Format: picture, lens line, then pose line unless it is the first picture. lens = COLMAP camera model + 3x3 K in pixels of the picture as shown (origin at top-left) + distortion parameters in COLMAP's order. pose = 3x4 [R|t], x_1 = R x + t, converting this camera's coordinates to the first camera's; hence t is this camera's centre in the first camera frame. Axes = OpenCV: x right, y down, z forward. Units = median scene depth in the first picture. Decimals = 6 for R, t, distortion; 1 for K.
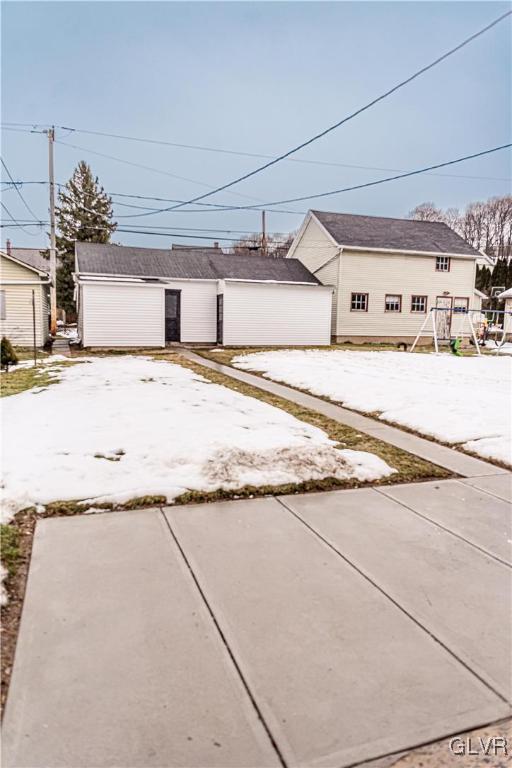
lens RADIAL K [[524.6, 0, 256.8], [0, 524.6, 383.9], [0, 0, 1]] dist [0.027939, 0.001522]
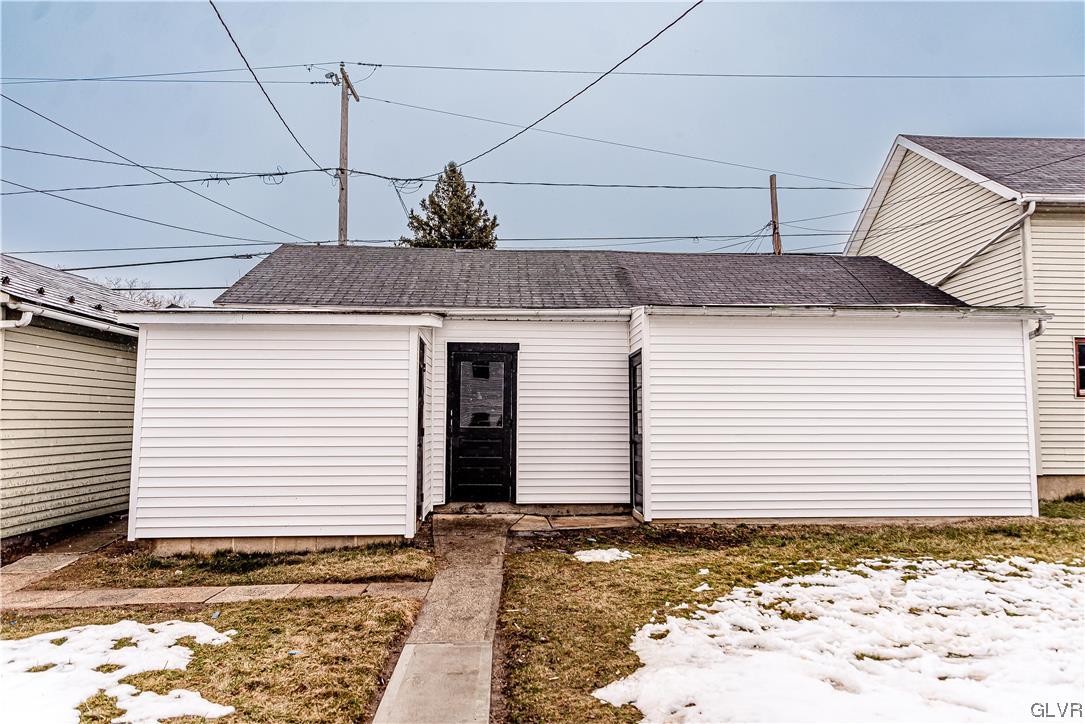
lens RADIAL K [[741.1, 0, 544.8], [0, 741.1, 363.4], [0, 0, 1]] dist [0.027939, 0.001522]
pose [[0.954930, -0.043270, -0.293661, 0.008122], [-0.016139, 0.980286, -0.196923, -0.066814], [0.296393, 0.192787, 0.935406, 0.503360]]
